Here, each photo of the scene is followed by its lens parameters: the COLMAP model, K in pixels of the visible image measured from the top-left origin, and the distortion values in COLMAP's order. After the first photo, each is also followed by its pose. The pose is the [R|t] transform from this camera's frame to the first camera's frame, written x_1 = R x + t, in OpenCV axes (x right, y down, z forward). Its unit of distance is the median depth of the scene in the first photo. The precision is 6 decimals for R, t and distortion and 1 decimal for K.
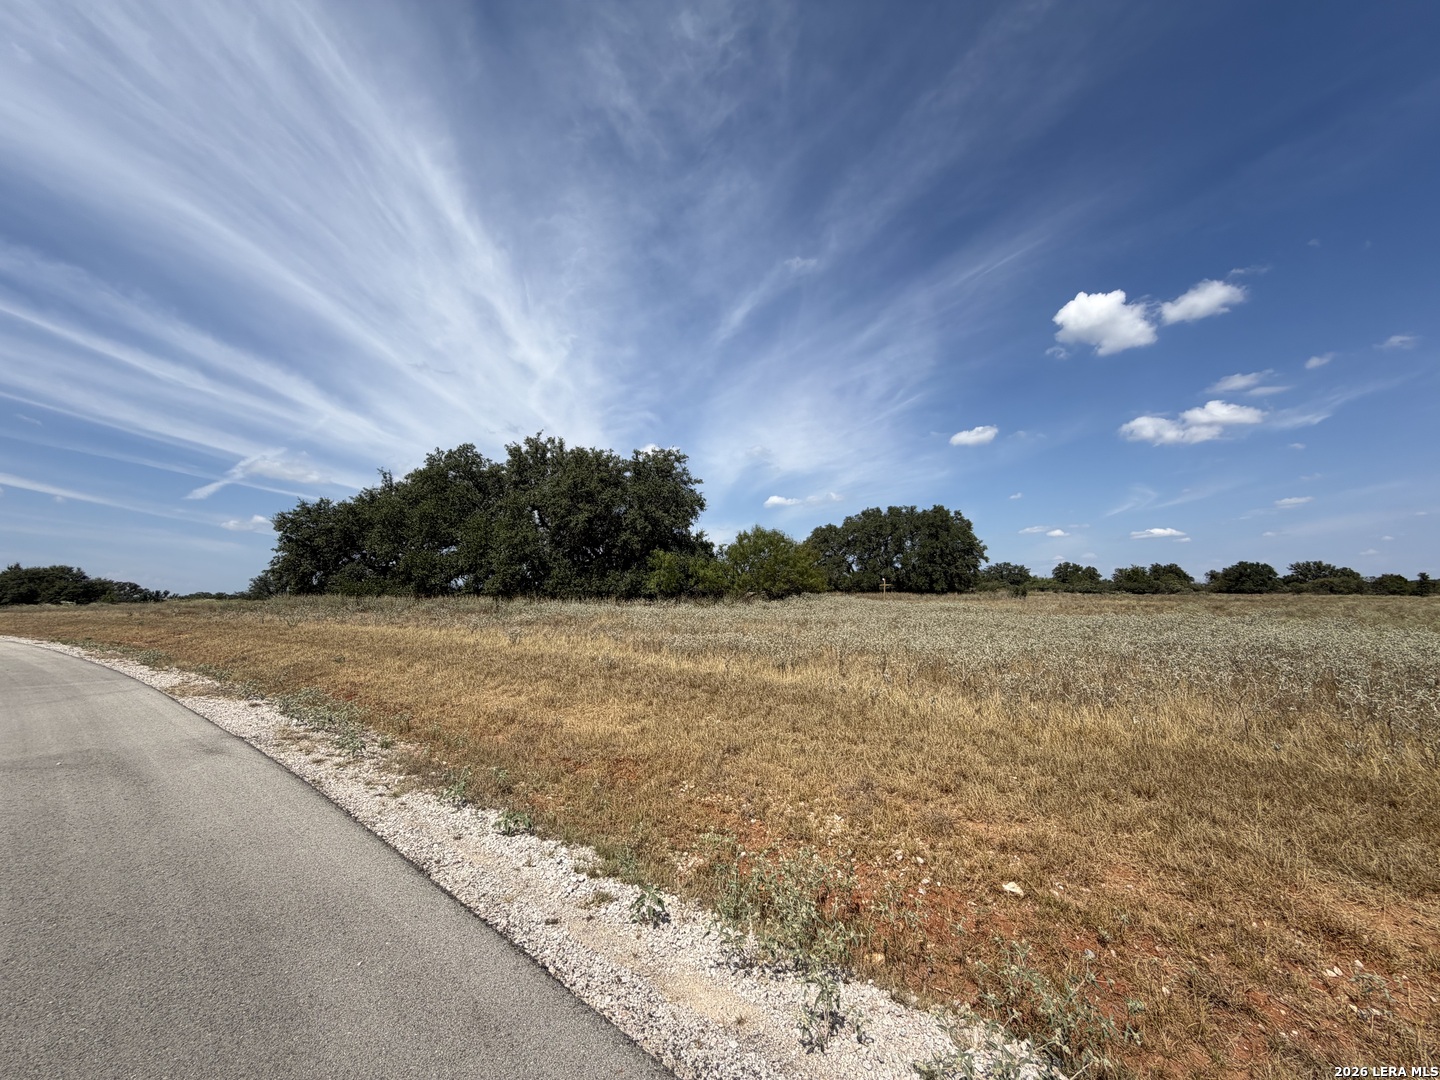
lens RADIAL K [[571.3, 0, 716.7], [0, 571.3, 542.2], [0, 0, 1]] dist [-0.005782, 0.000683]
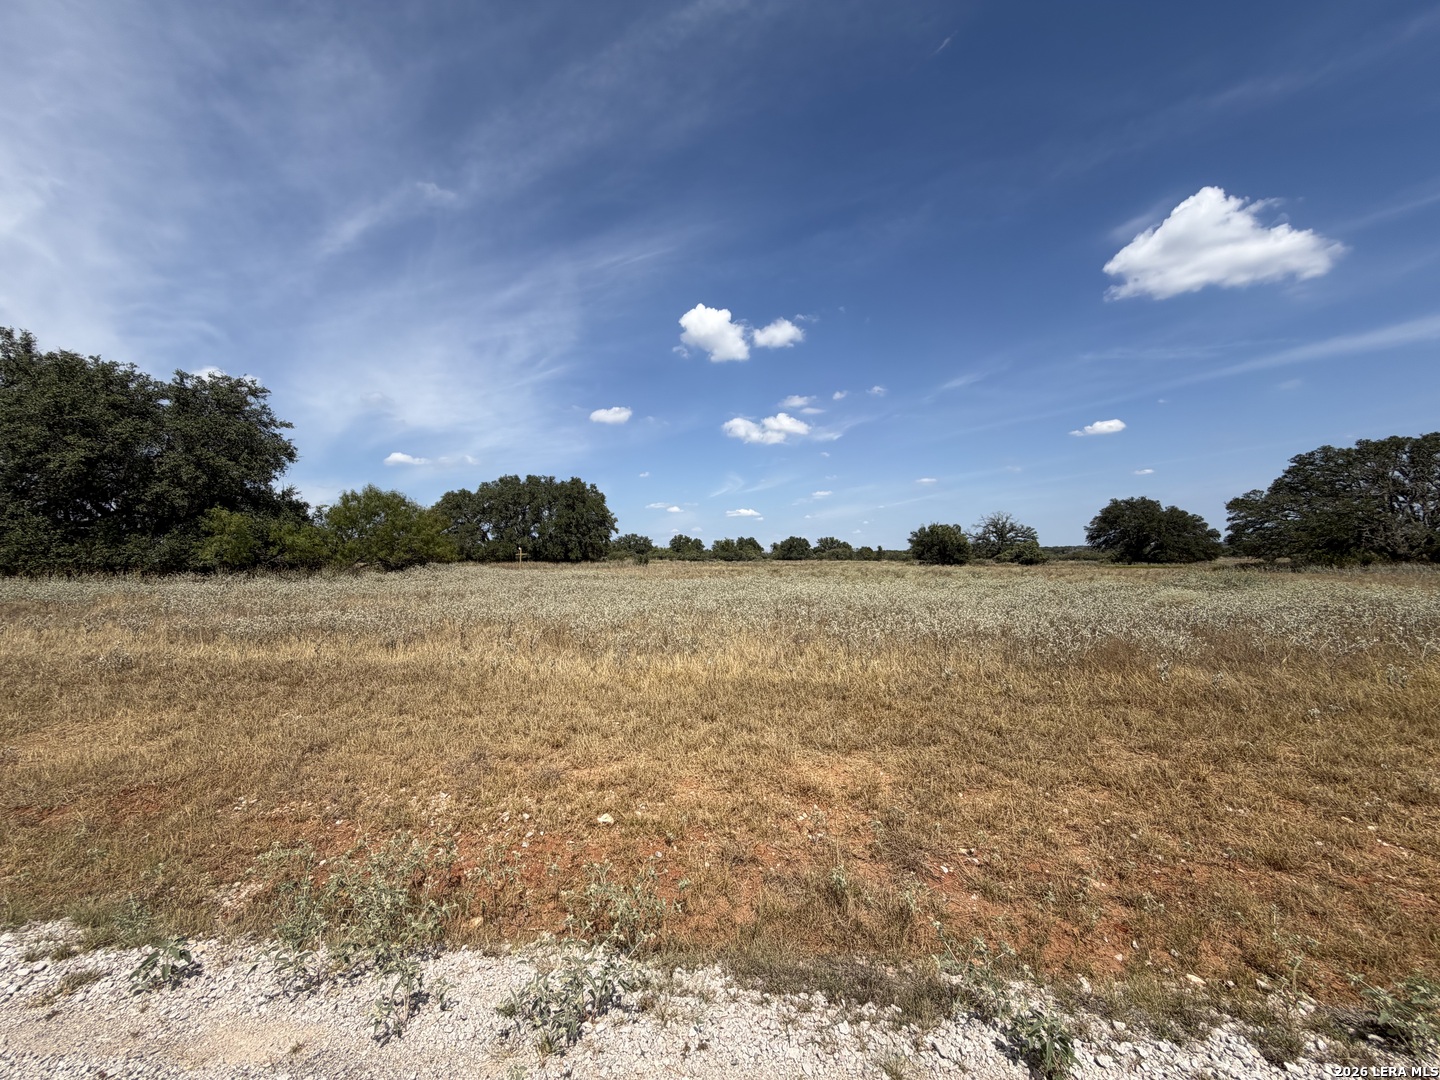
lens RADIAL K [[571.3, 0, 716.4], [0, 571.3, 540.1], [0, 0, 1]] dist [-0.005782, 0.000683]
pose [[0.818170, 0.012359, 0.574843, 0.004942], [-0.041102, 0.998468, 0.037032, 0.000022], [-0.573505, -0.053926, 0.817425, -0.003655]]
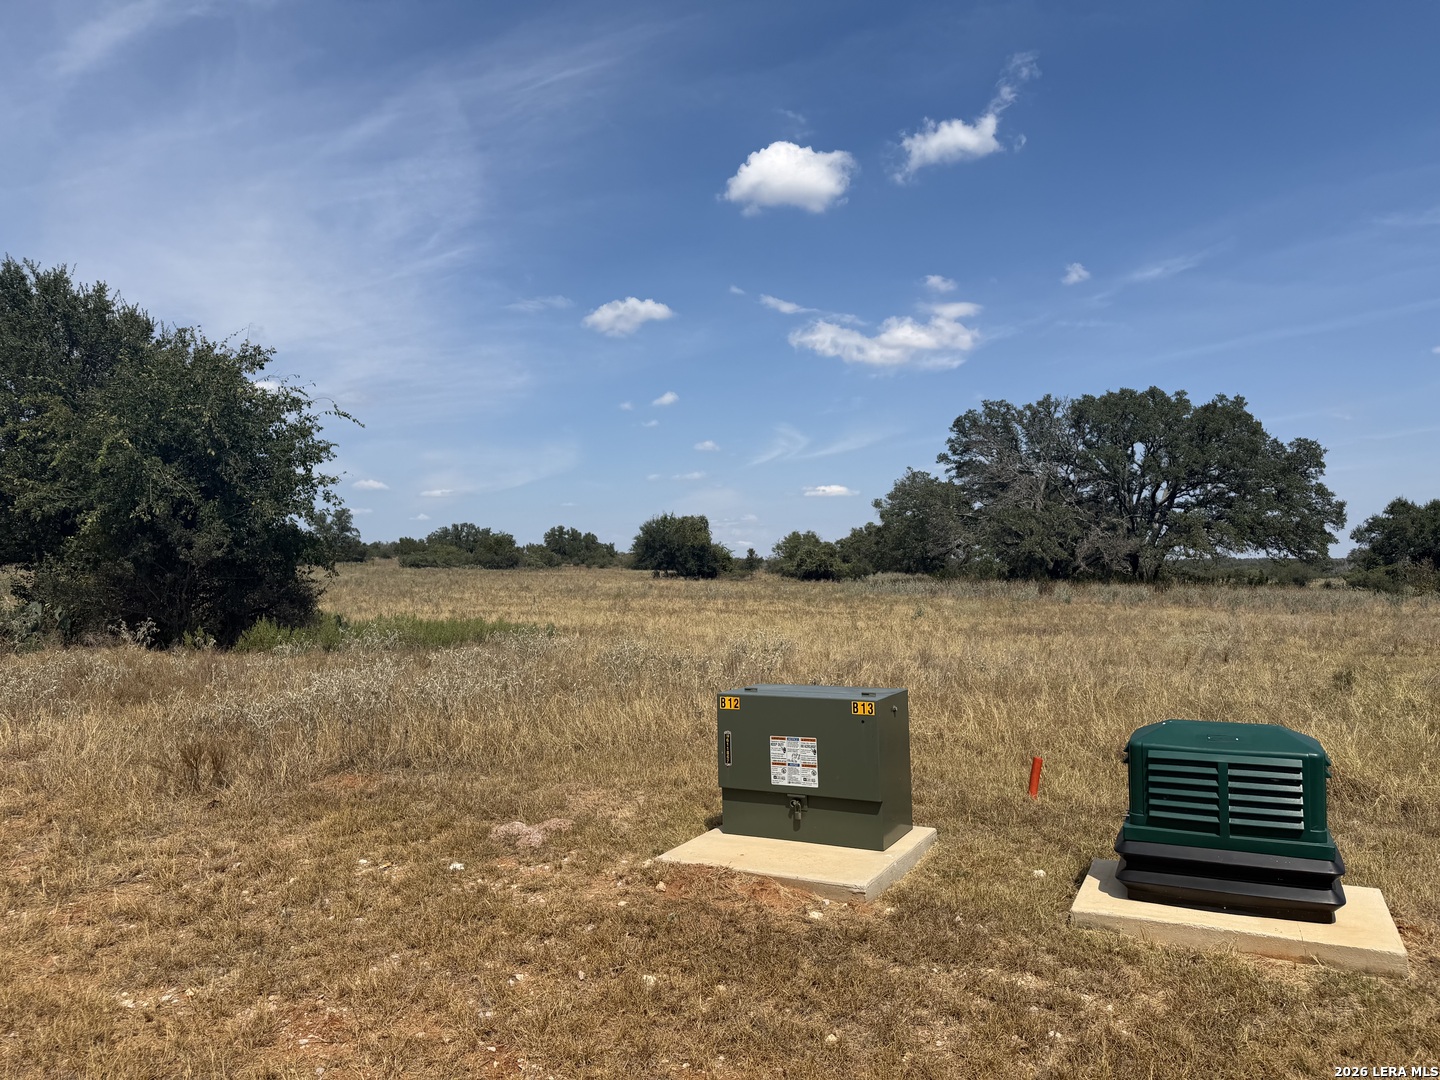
lens RADIAL K [[1003.3, 0, 722.9], [0, 1003.3, 539.9], [0, 0, 1]] dist [0.018972, -0.007236]
pose [[0.859313, 0.028680, 0.510645, 0.794936], [-0.058400, 0.997399, 0.042257, -0.101358], [-0.508105, -0.066133, 0.858752, -1.488643]]
